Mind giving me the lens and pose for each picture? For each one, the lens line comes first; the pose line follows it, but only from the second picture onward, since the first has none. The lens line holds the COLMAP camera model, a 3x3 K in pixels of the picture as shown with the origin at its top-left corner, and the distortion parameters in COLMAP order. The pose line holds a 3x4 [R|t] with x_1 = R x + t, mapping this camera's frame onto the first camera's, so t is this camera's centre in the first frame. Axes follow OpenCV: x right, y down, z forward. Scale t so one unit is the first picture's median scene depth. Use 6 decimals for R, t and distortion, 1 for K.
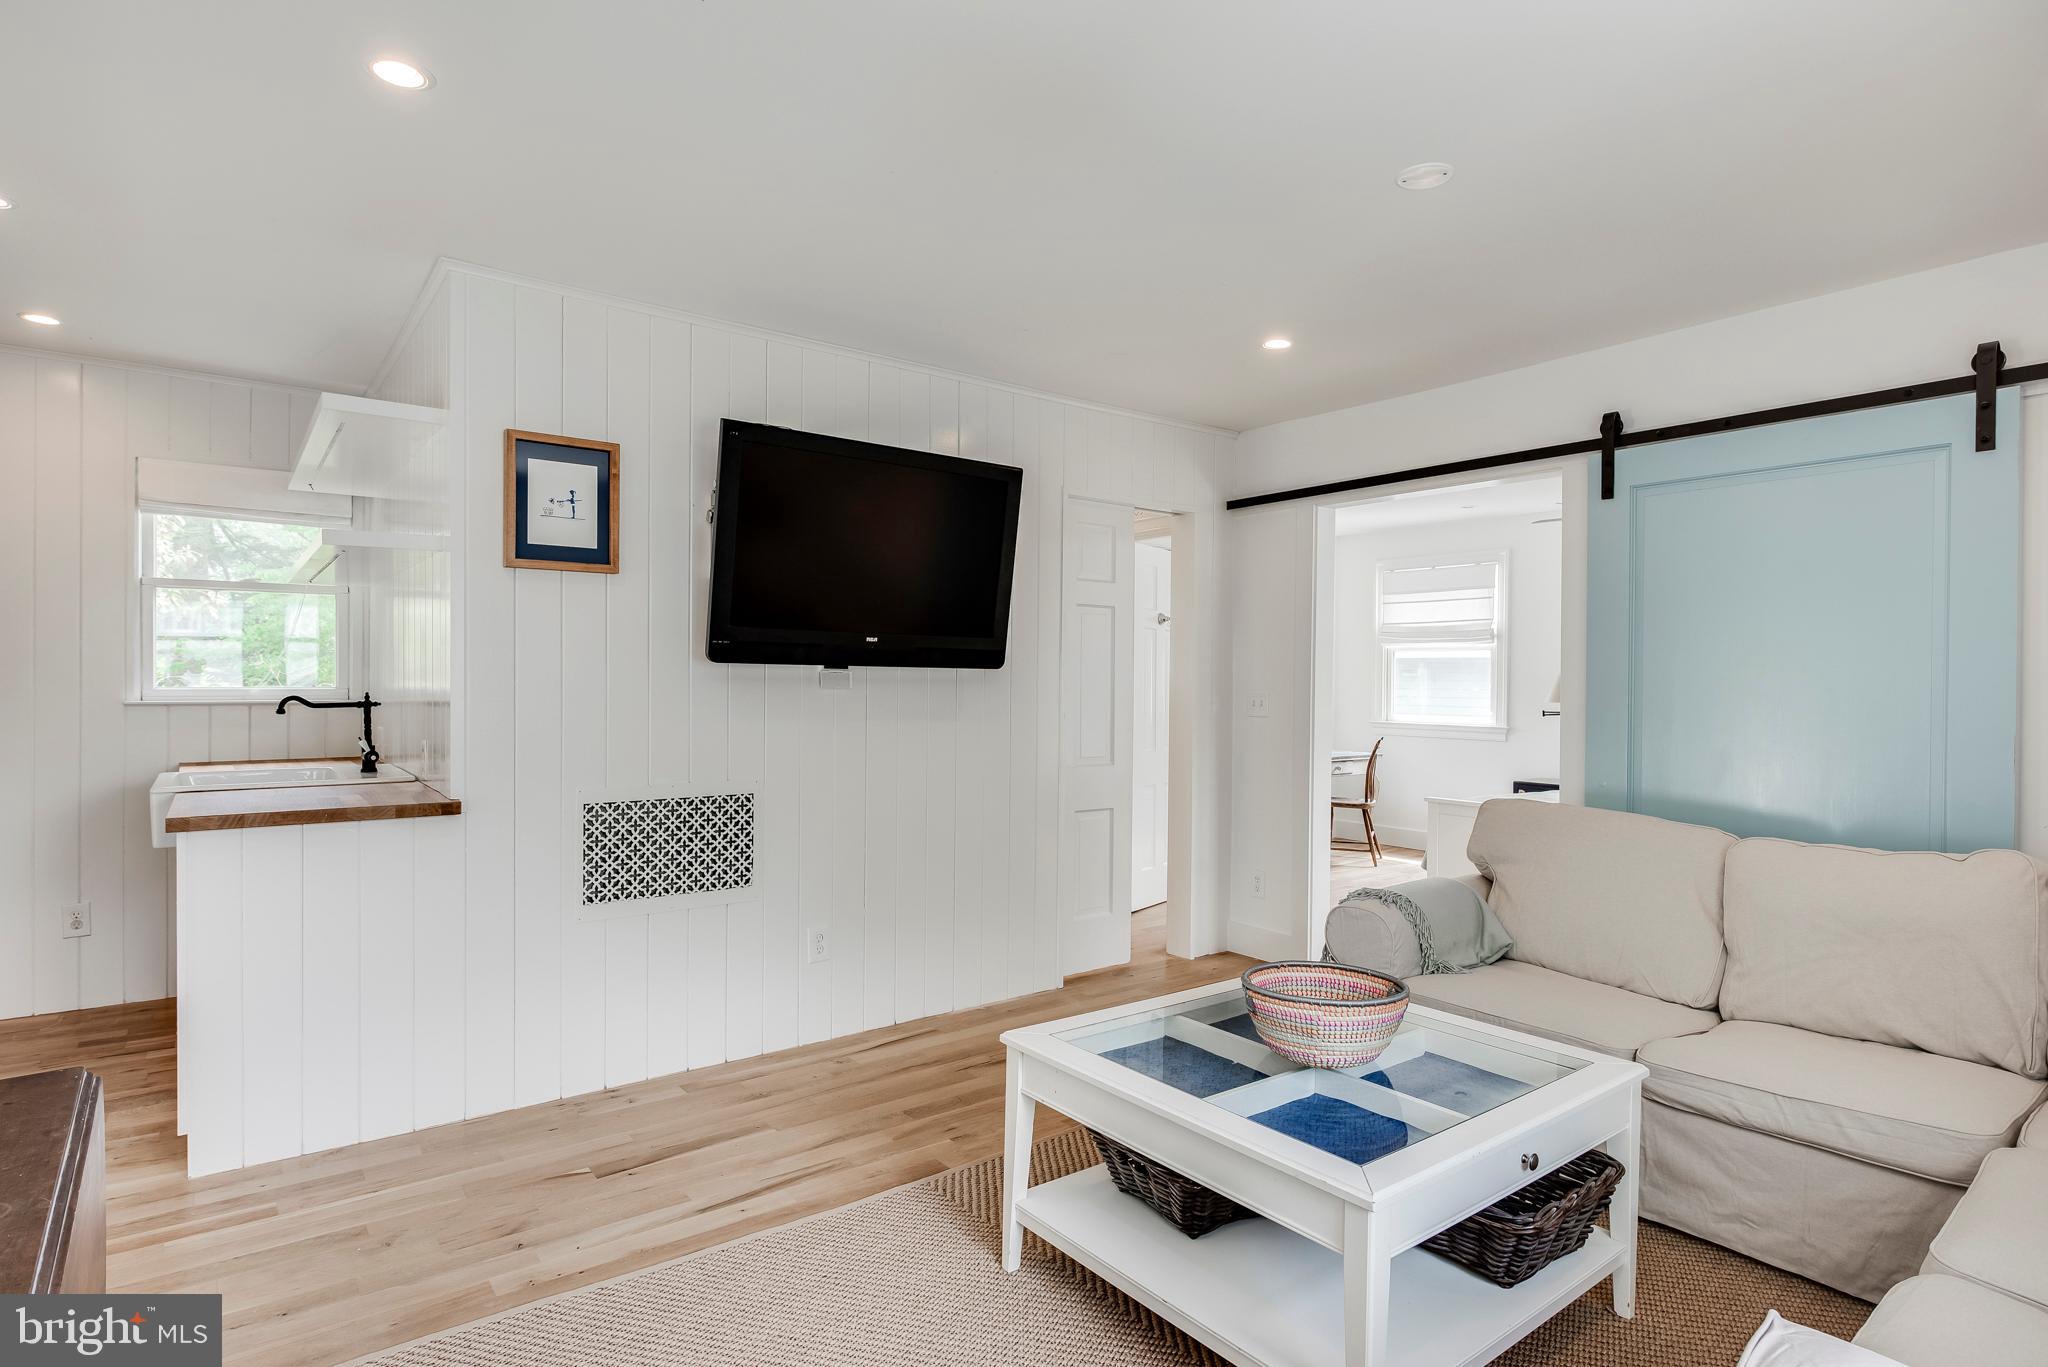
lens RADIAL K [[1093.8, 0, 1023.1], [0, 1093.8, 669.1], [0, 0, 1]] dist [-0.003617, -0.000298]
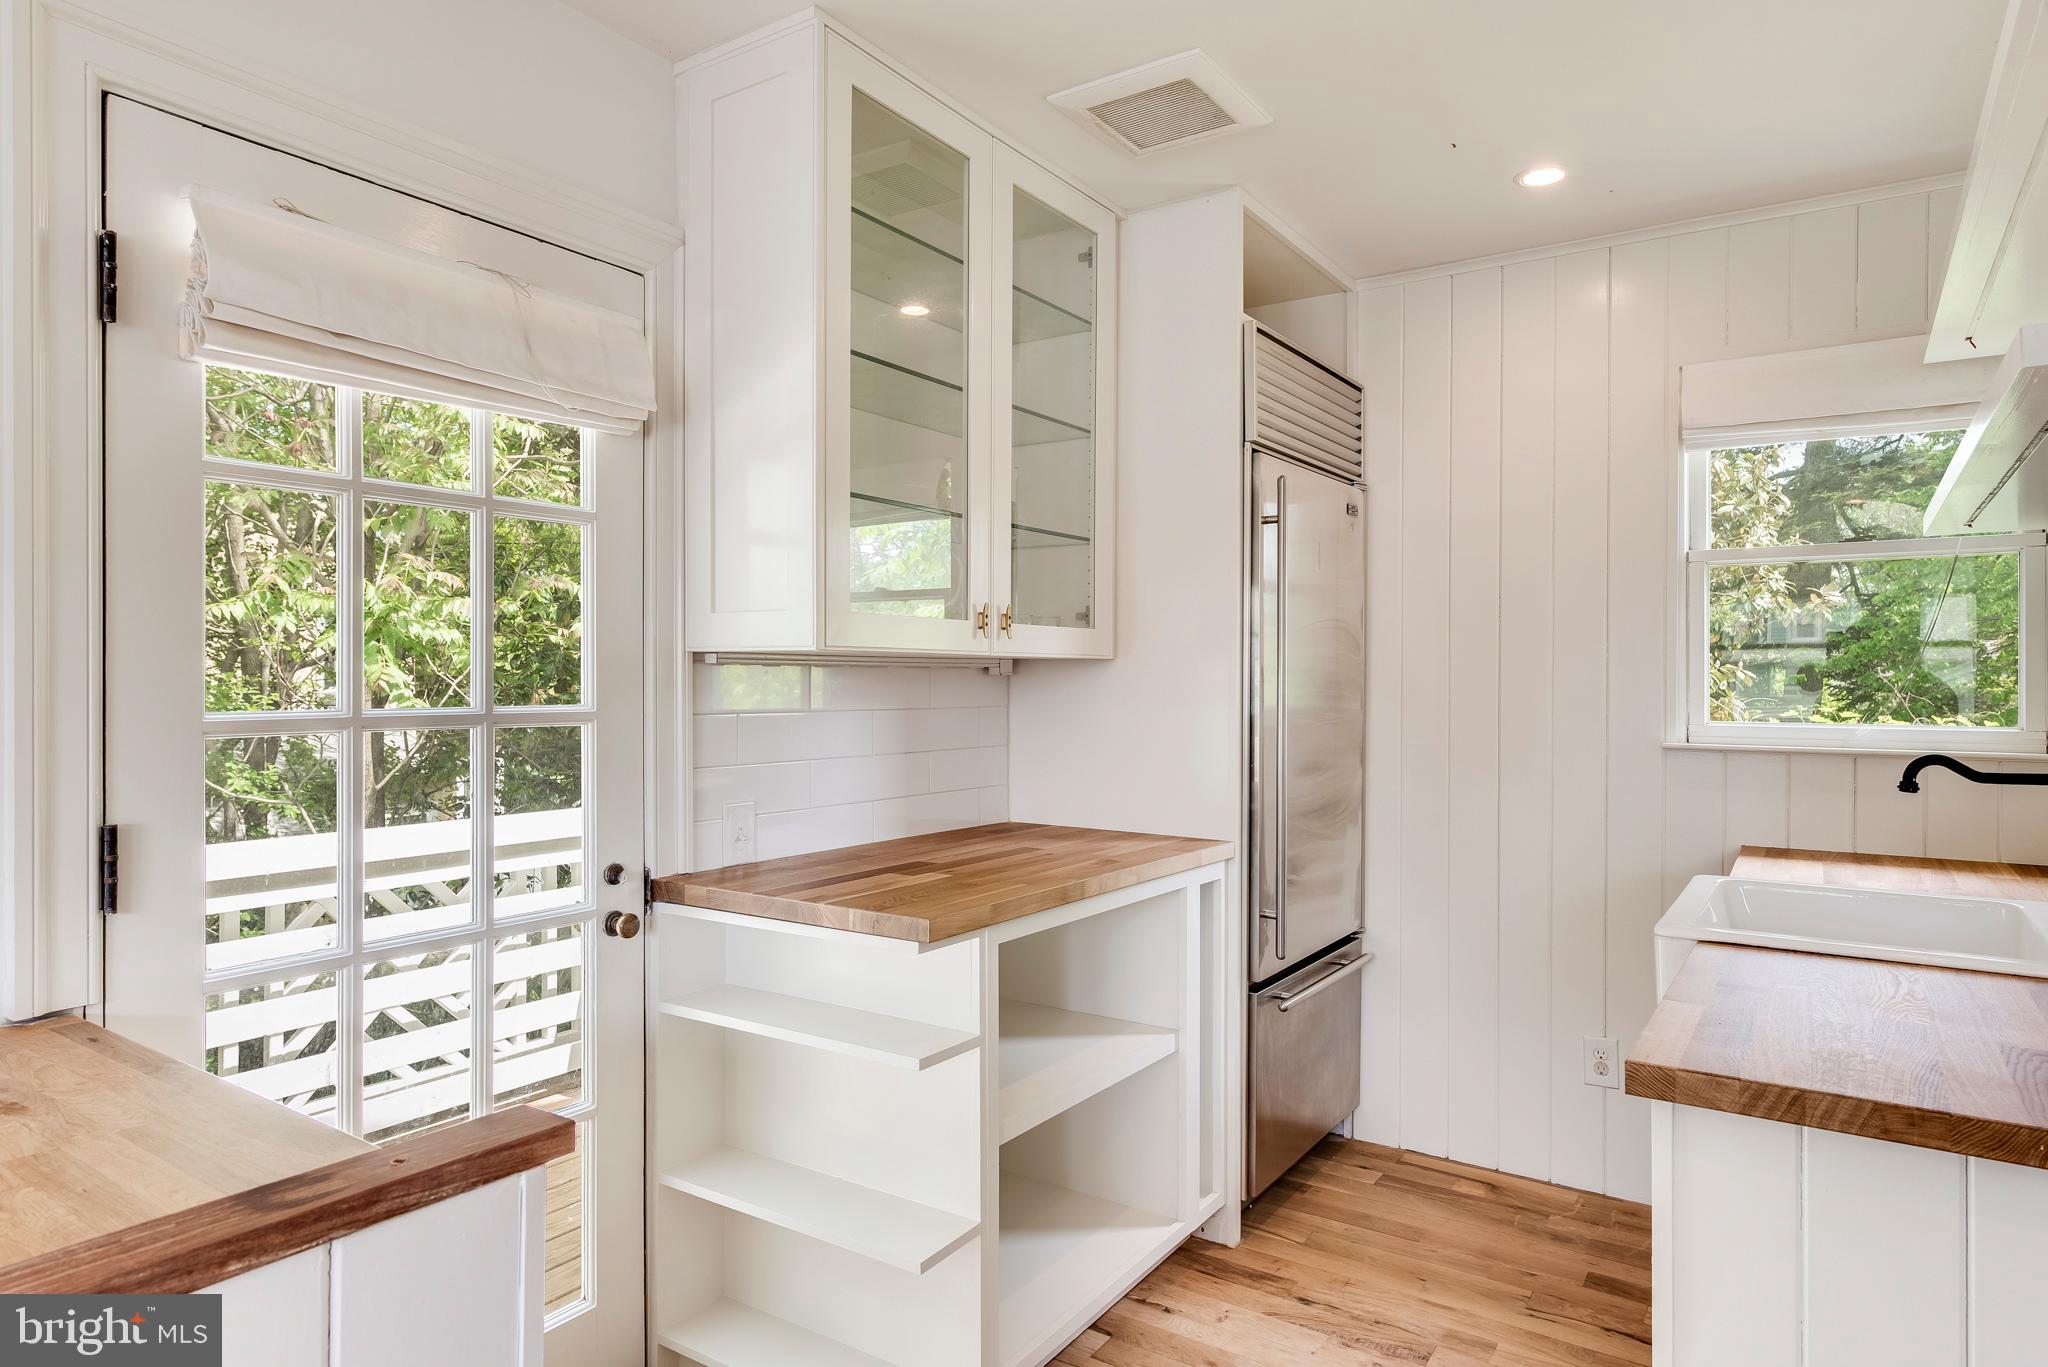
lens RADIAL K [[1203.2, 0, 1024.0], [0, 1203.2, 683.5], [0, 0, 1]] dist [0.001849, 0.000699]
pose [[0.329315, -0.000315, -0.944220, -0.273854], [0.002202, 0.999997, 0.000434, -0.007325], [0.944218, -0.002222, 0.329315, 0.407546]]
